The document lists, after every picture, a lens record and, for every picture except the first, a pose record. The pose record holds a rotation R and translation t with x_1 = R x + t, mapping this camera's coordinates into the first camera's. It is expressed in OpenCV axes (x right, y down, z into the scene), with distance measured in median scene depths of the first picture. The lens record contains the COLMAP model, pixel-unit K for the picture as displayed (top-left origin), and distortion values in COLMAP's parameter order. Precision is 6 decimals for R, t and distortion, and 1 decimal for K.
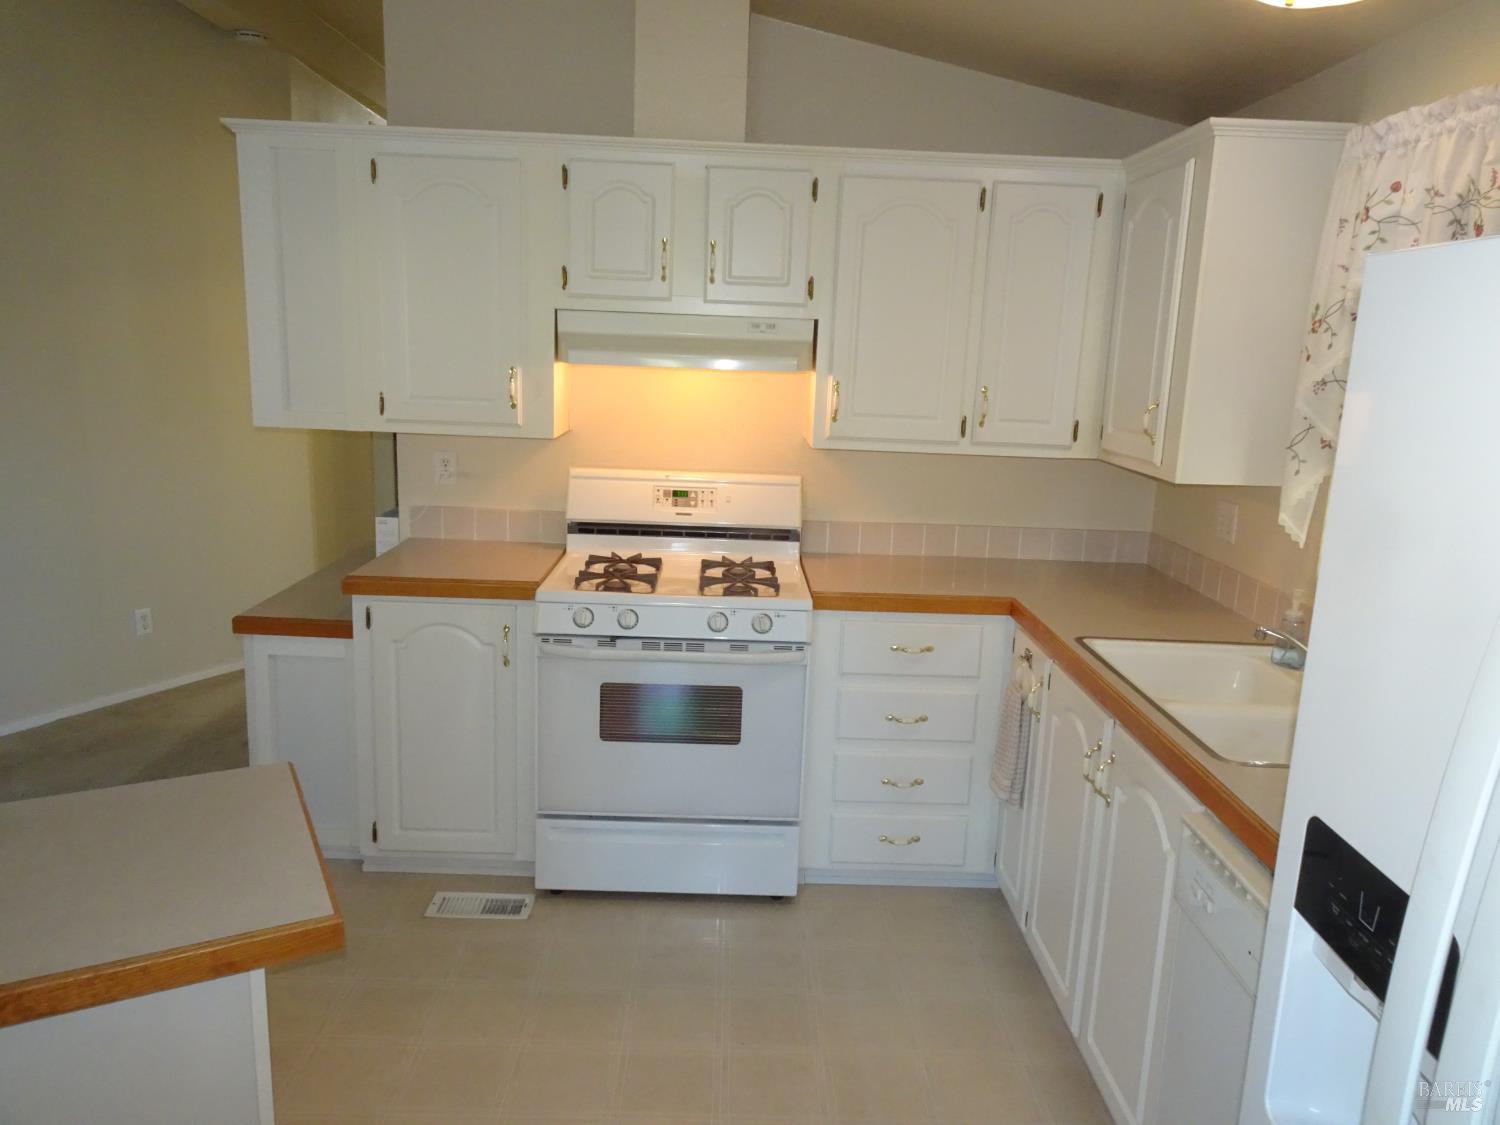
lens RADIAL K [[1072.8, 0, 750.0], [0, 1072.8, 562.5], [0, 0, 1]] dist [0.010565, -0.001048]
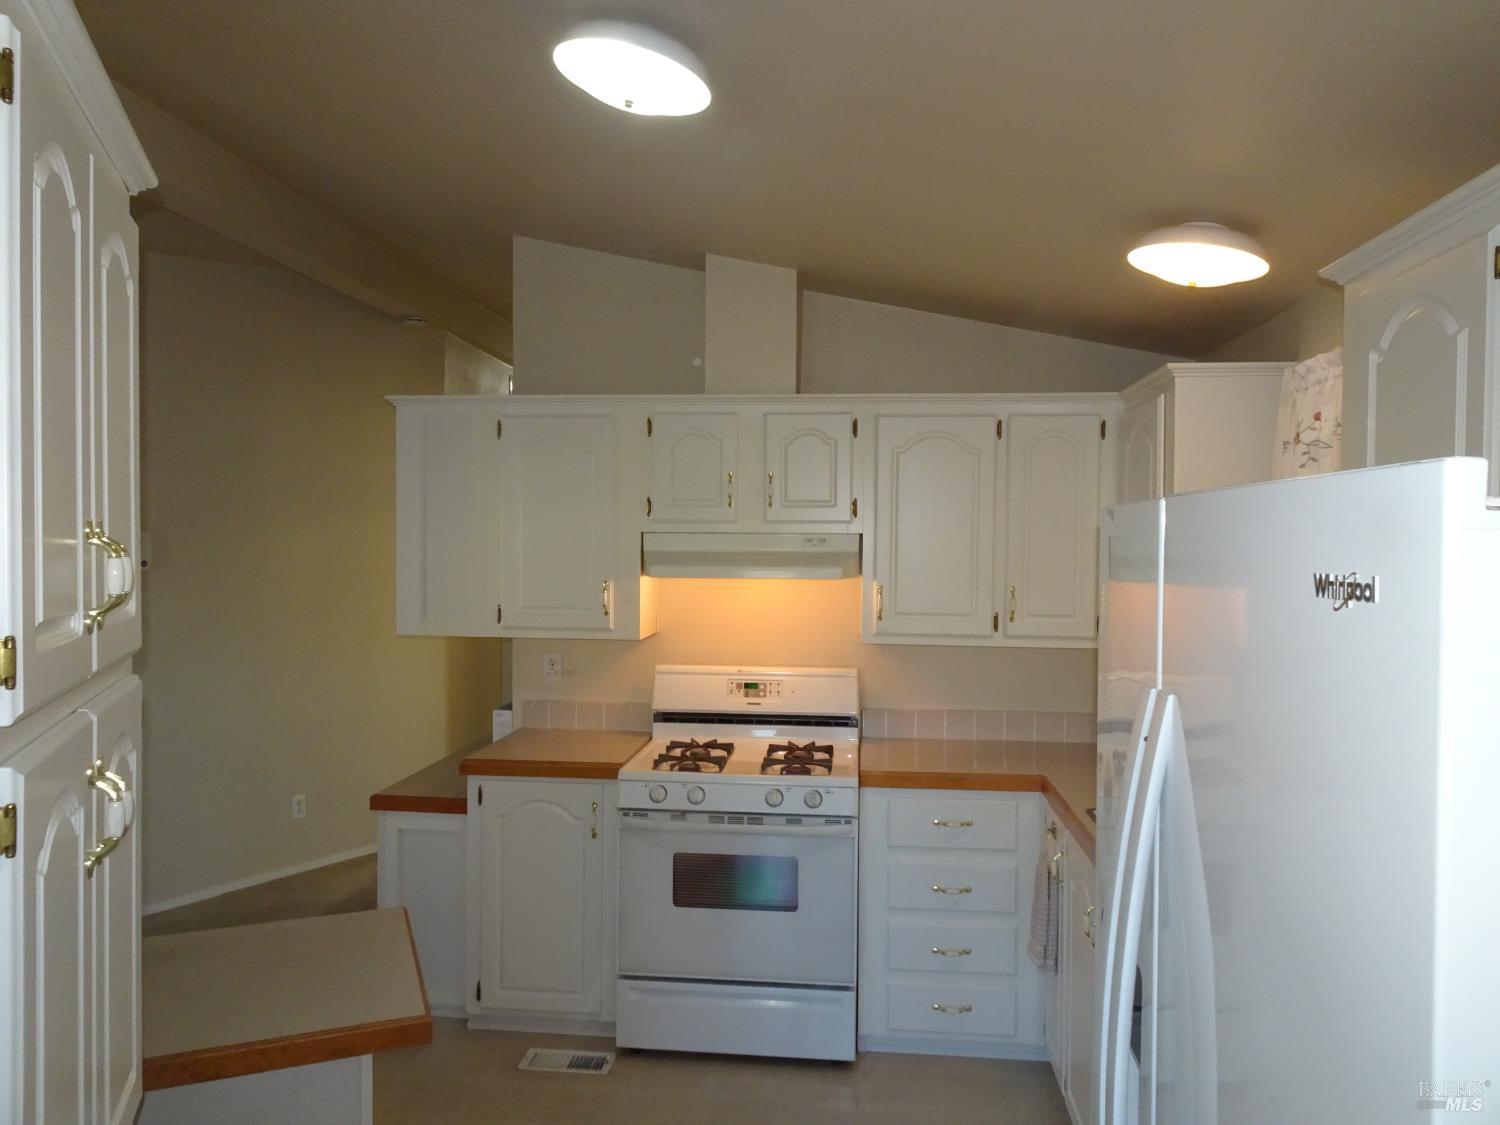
lens RADIAL K [[1072.8, 0, 750.0], [0, 1072.8, 562.5], [0, 0, 1]] dist [0.010565, -0.001048]
pose [[0.992314, -0.028340, -0.120457, 0.082307], [0.005884, 0.983126, -0.182833, 0.016922], [0.123606, 0.180719, 0.975737, -0.147855]]
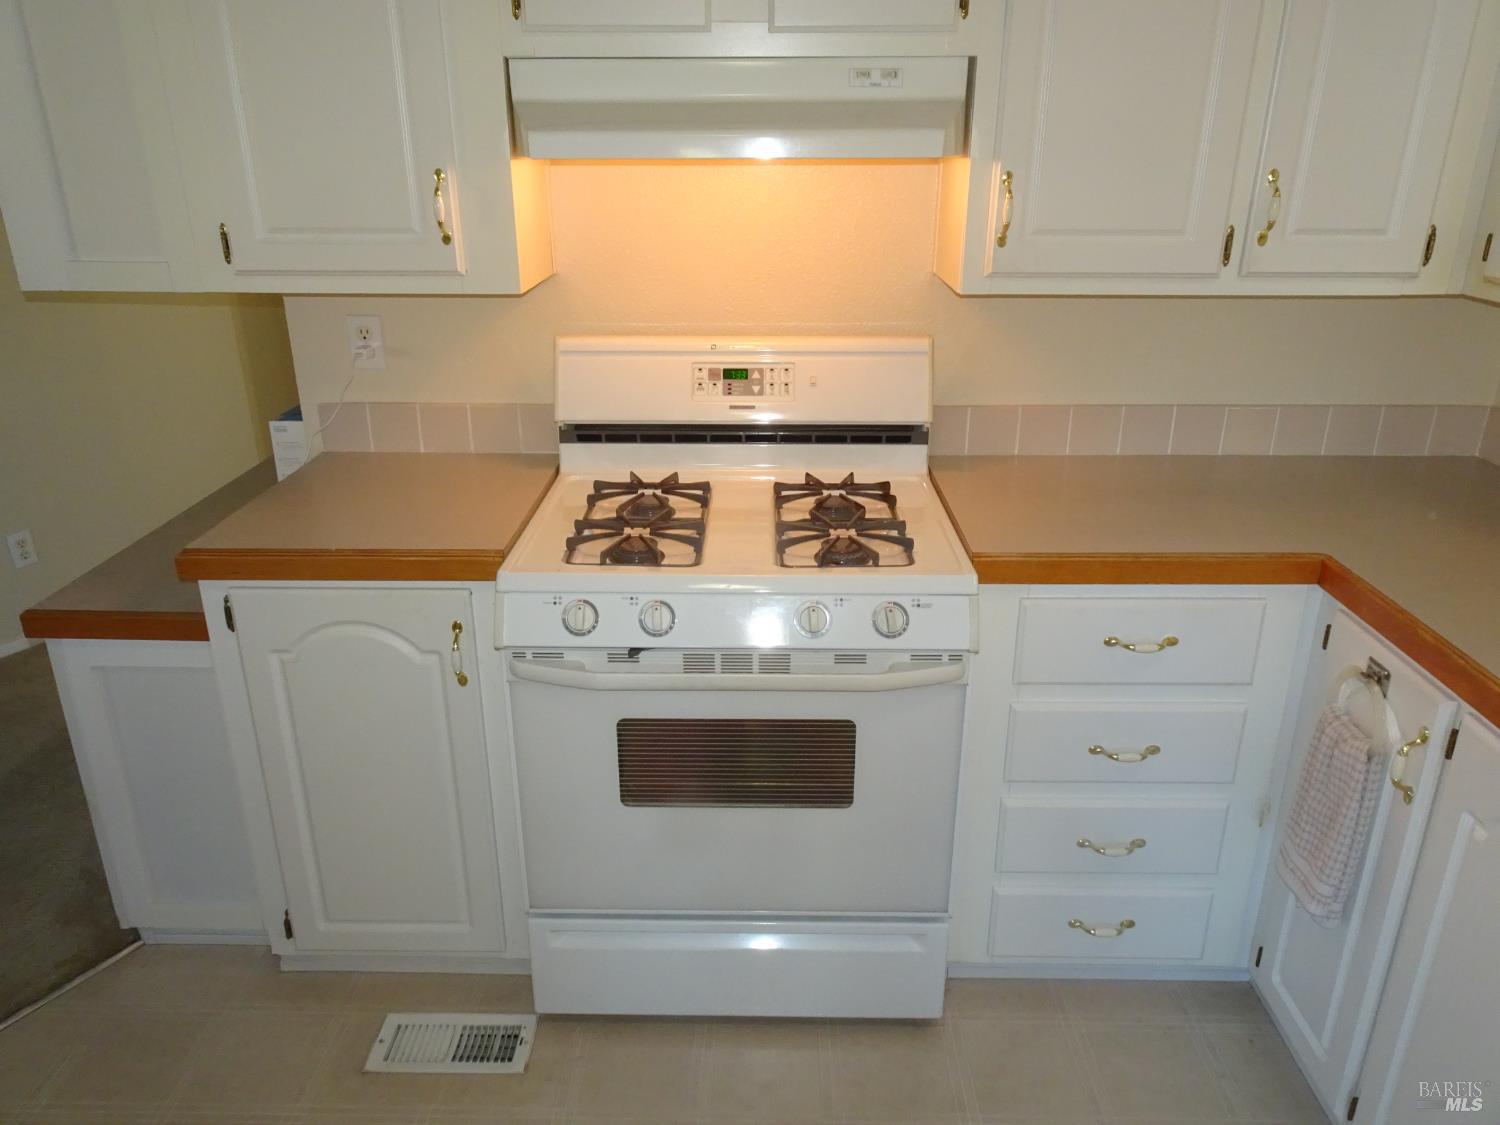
lens RADIAL K [[1072.8, 0, 750.0], [0, 1072.8, 562.5], [0, 0, 1]] dist [0.010565, -0.001048]
pose [[0.998674, -0.024974, -0.045020, -0.034656], [0.032227, 0.985200, 0.168350, -0.066886], [0.040149, -0.169578, 0.984699, 0.407624]]
